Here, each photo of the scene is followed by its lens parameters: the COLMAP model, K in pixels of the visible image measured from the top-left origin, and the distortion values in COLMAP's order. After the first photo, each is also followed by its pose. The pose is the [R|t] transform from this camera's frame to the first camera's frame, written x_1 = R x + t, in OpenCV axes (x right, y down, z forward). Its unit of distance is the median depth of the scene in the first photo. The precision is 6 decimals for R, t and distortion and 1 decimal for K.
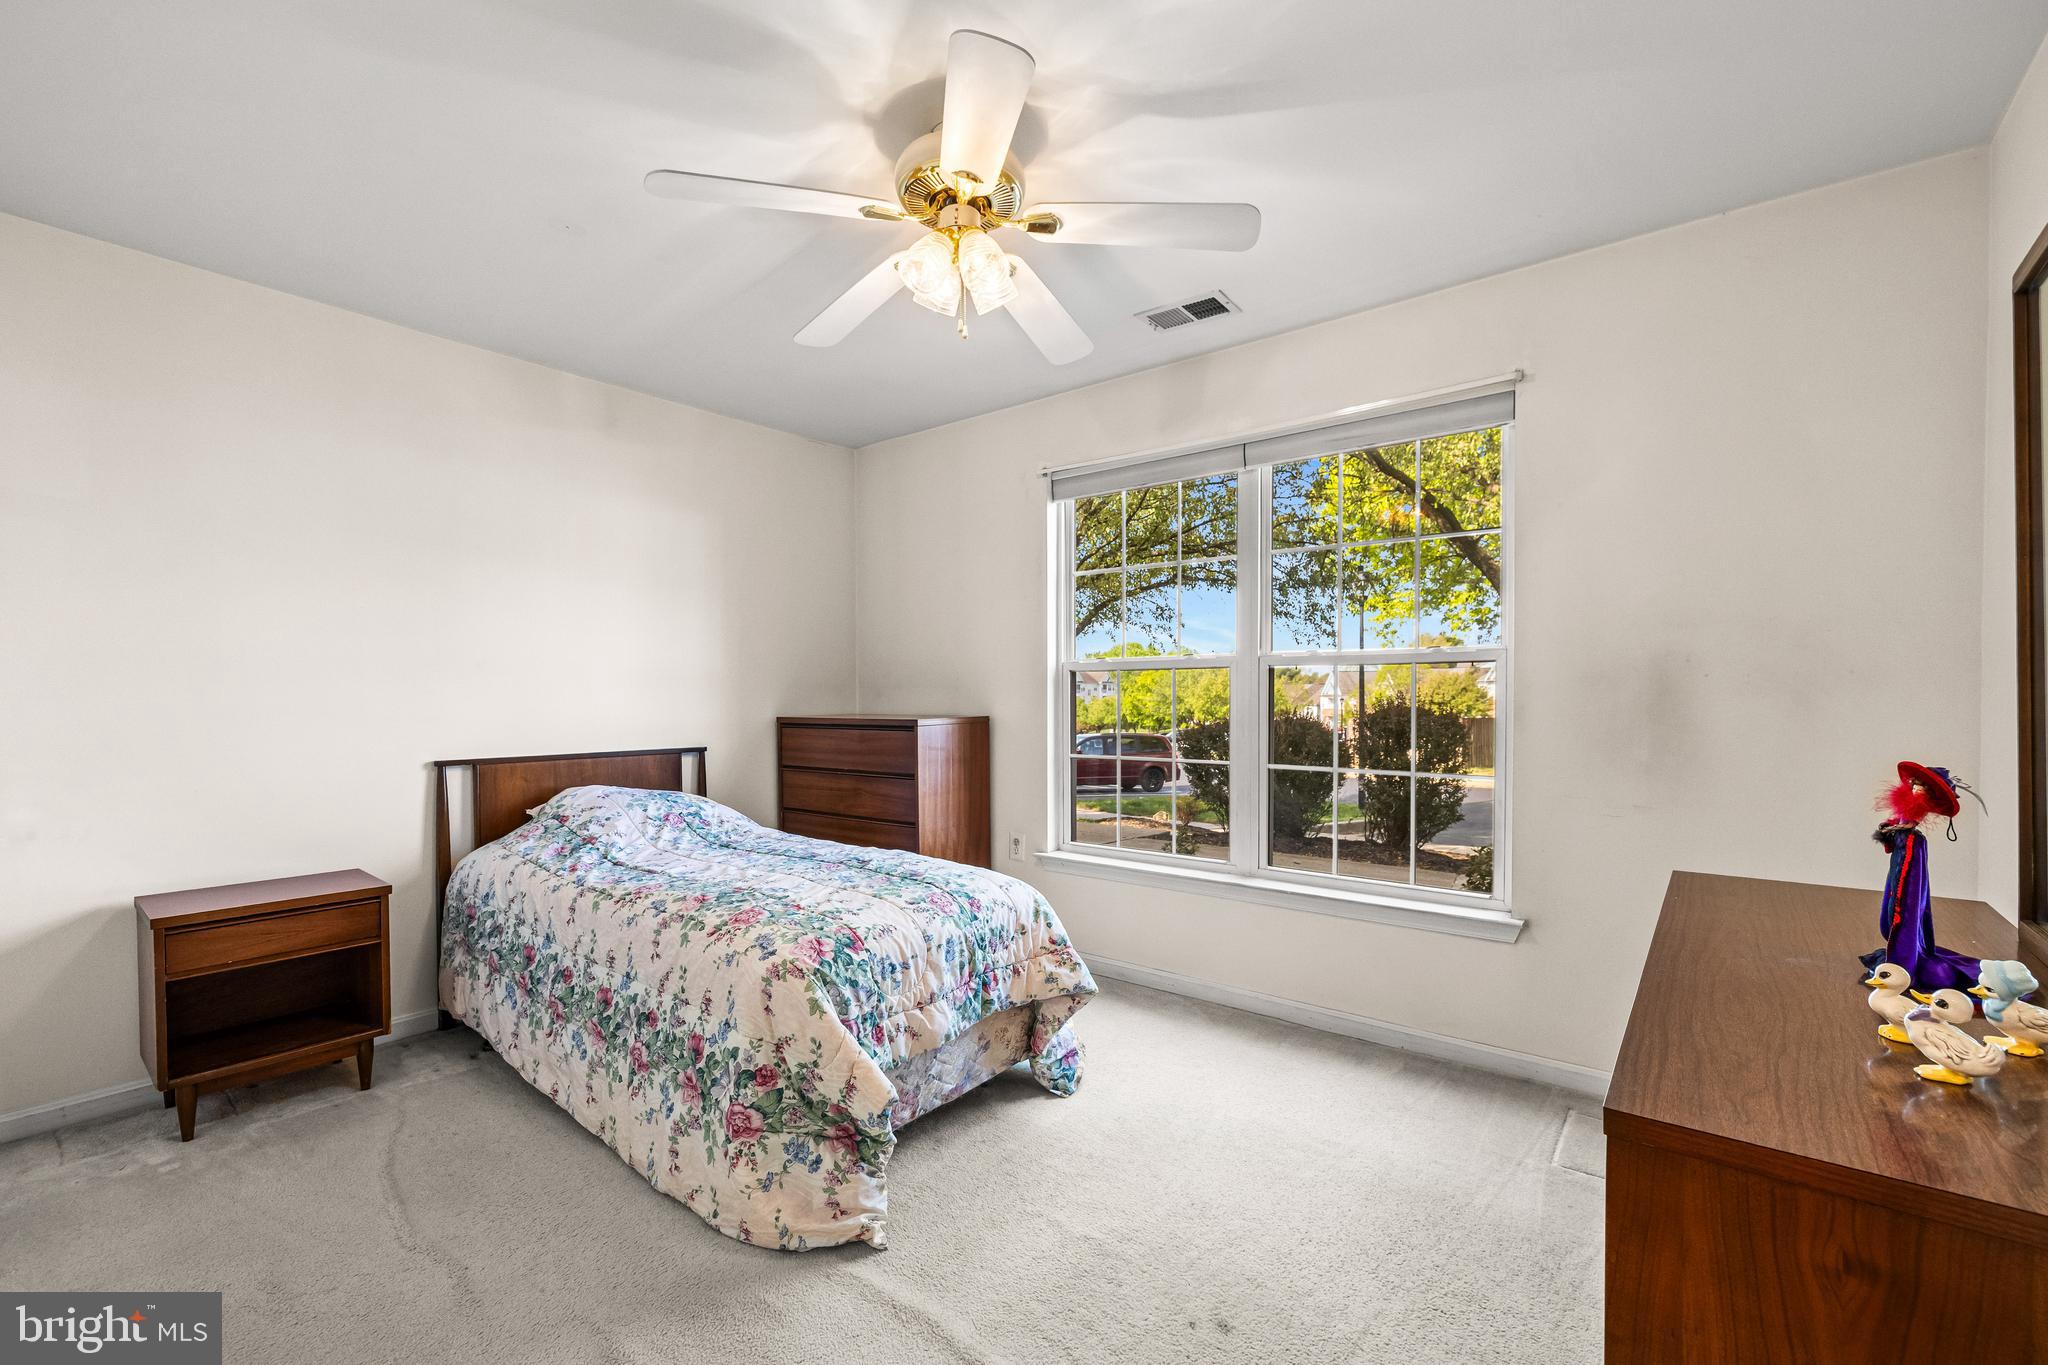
lens RADIAL K [[885.8, 0, 1027.3], [0, 885.8, 707.5], [0, 0, 1]] dist [0.000713, 0.000088]
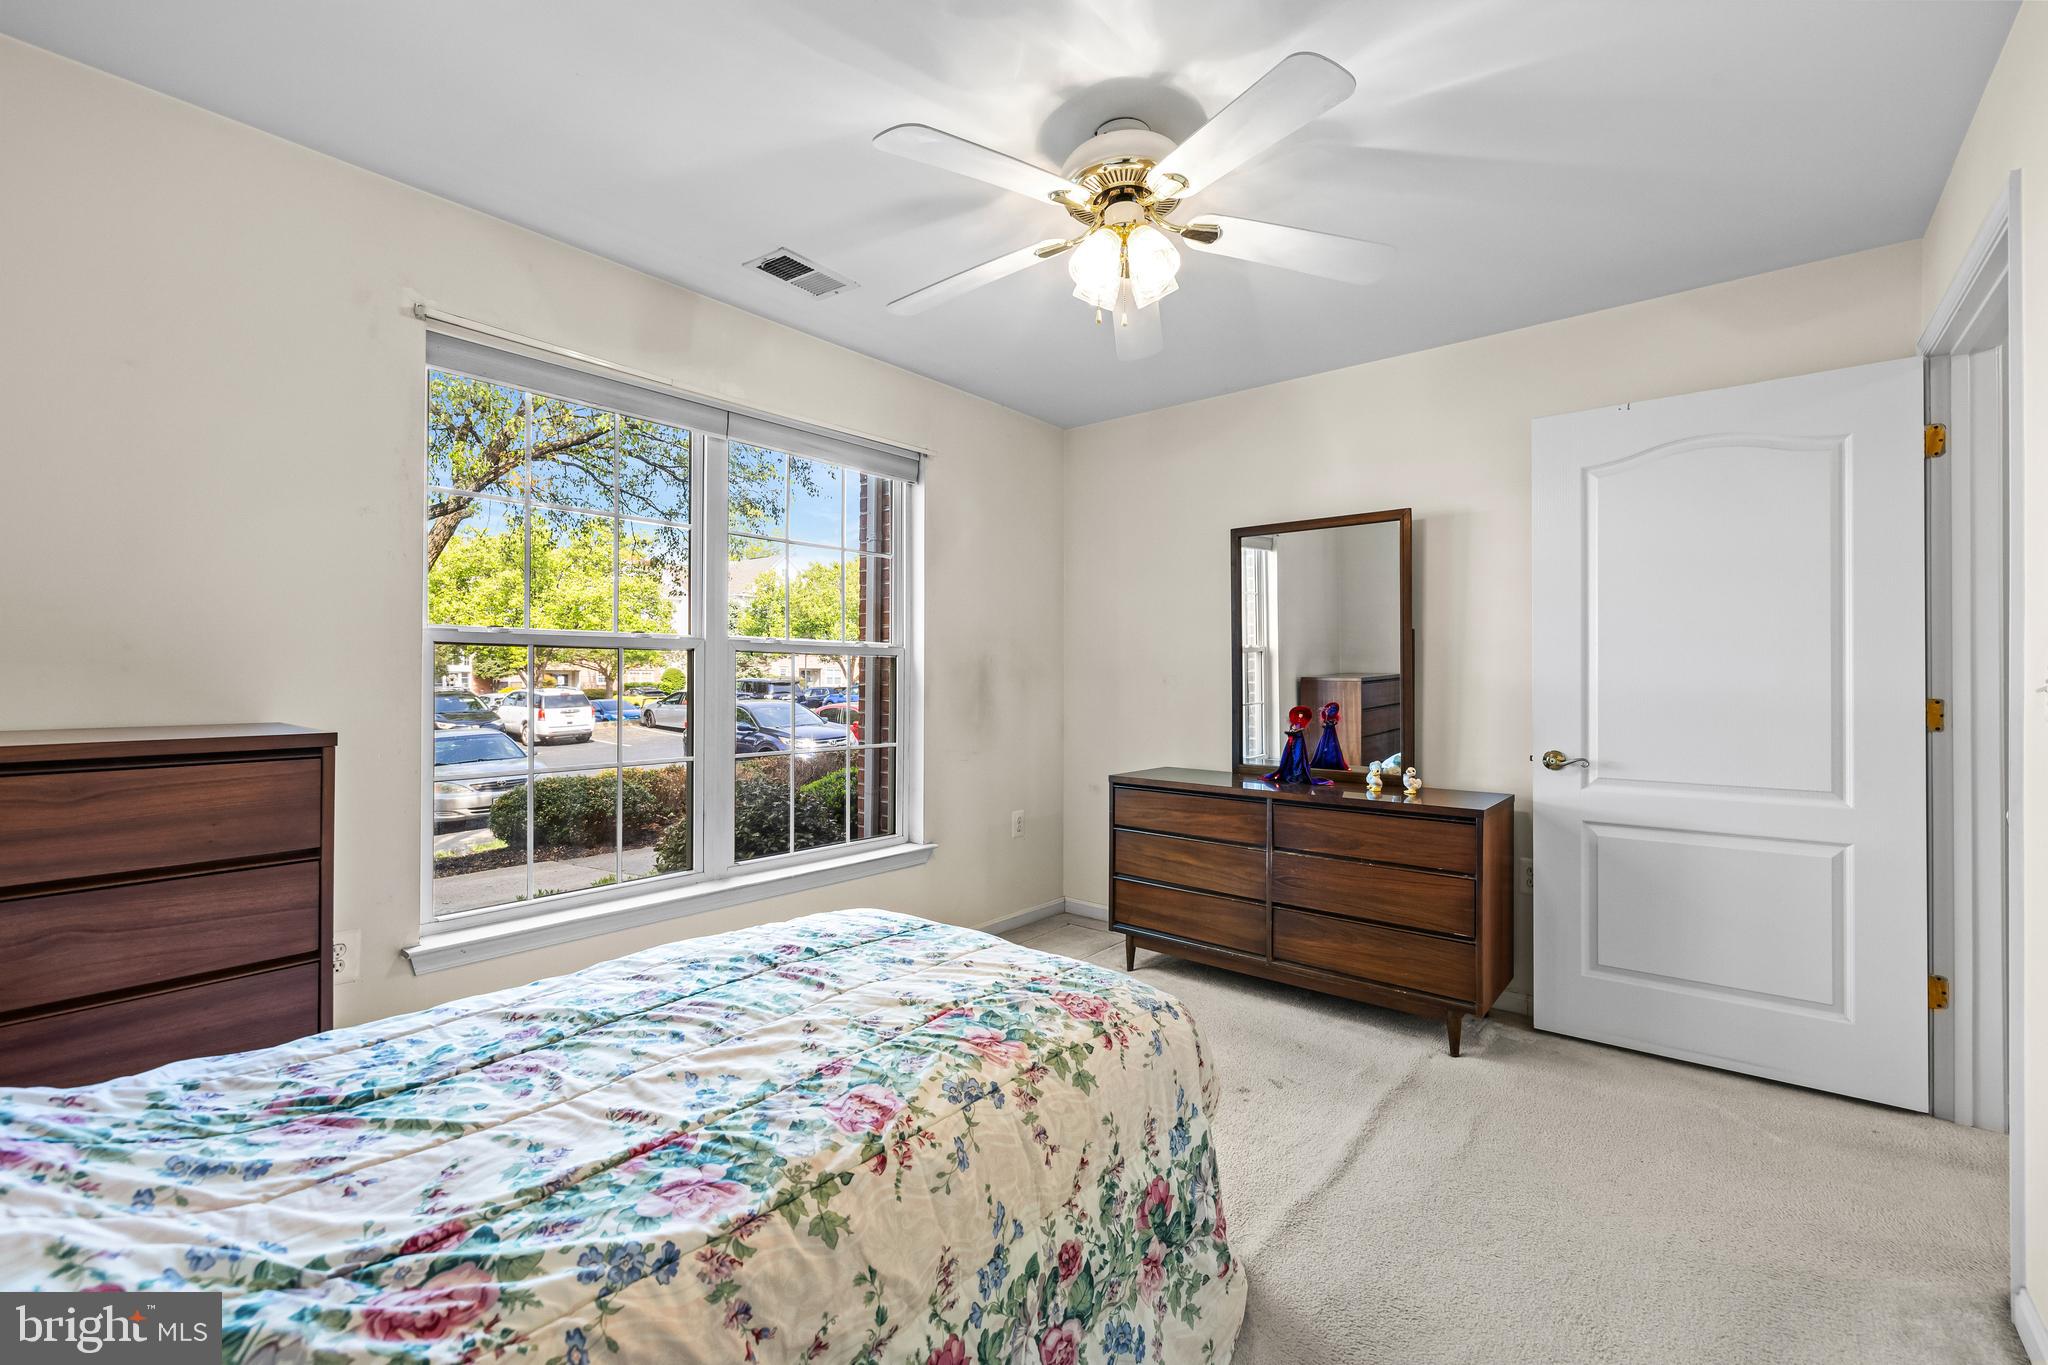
lens RADIAL K [[858.8, 0, 1028.1], [0, 858.8, 673.4], [0, 0, 1]] dist [0.002560, 0.000379]
pose [[0.016806, 0.008643, 0.999821, -0.816743], [0.013322, 0.999872, -0.008867, -0.014510], [-0.999770, 0.013469, 0.016689, 0.847556]]
